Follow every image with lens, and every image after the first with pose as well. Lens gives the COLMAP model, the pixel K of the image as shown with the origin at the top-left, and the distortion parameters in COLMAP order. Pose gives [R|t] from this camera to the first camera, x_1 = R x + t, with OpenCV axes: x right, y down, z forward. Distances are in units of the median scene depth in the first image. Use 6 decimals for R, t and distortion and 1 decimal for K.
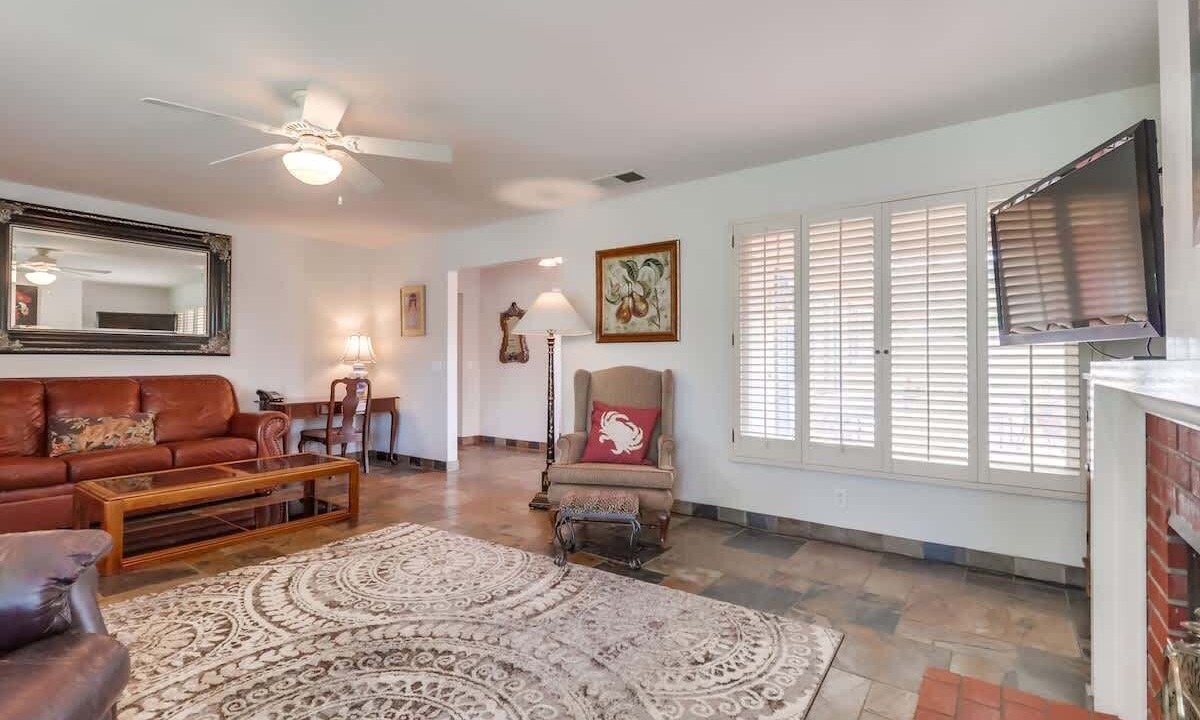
lens RADIAL K [[554.6, 0, 586.3], [0, 554.6, 347.9], [0, 0, 1]] dist [0.011232, -0.009941]
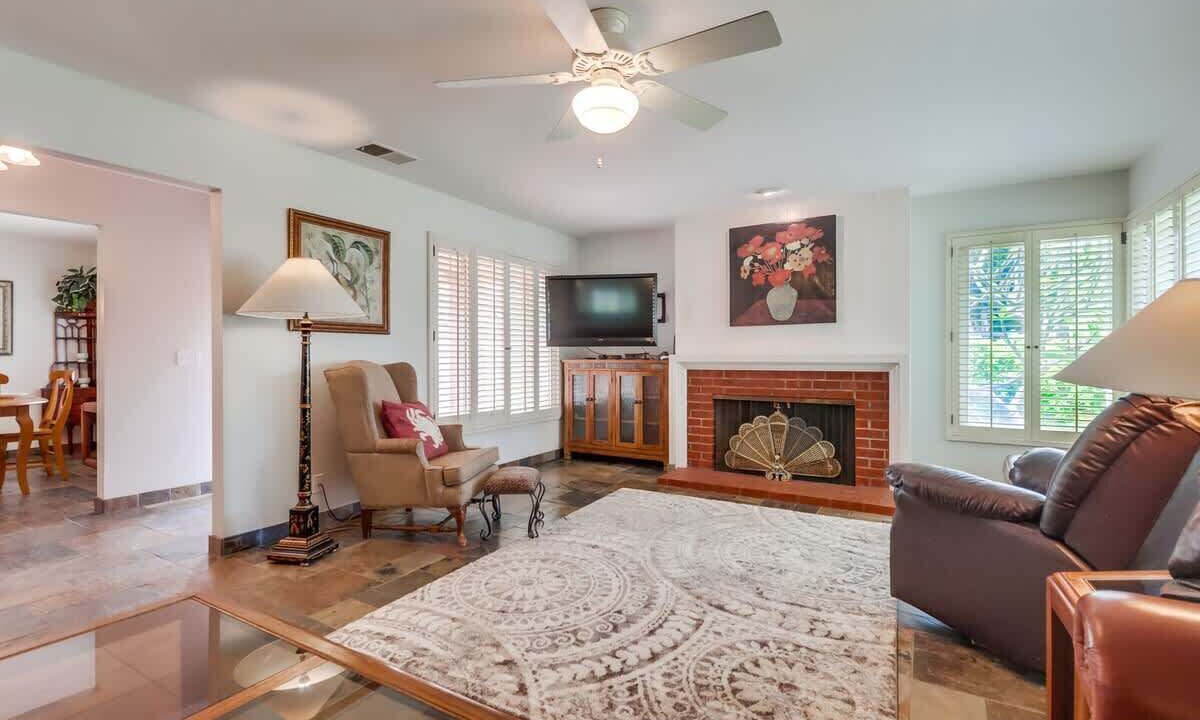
lens RADIAL K [[559.9, 0, 594.9], [0, 559.9, 351.6], [0, 0, 1]] dist [0.010654, -0.000035]
pose [[-0.099763, 0.004893, 0.994999, -1.085300], [-0.020320, 0.999769, -0.006954, 0.022420], [-0.994804, -0.020913, -0.099640, 0.922373]]
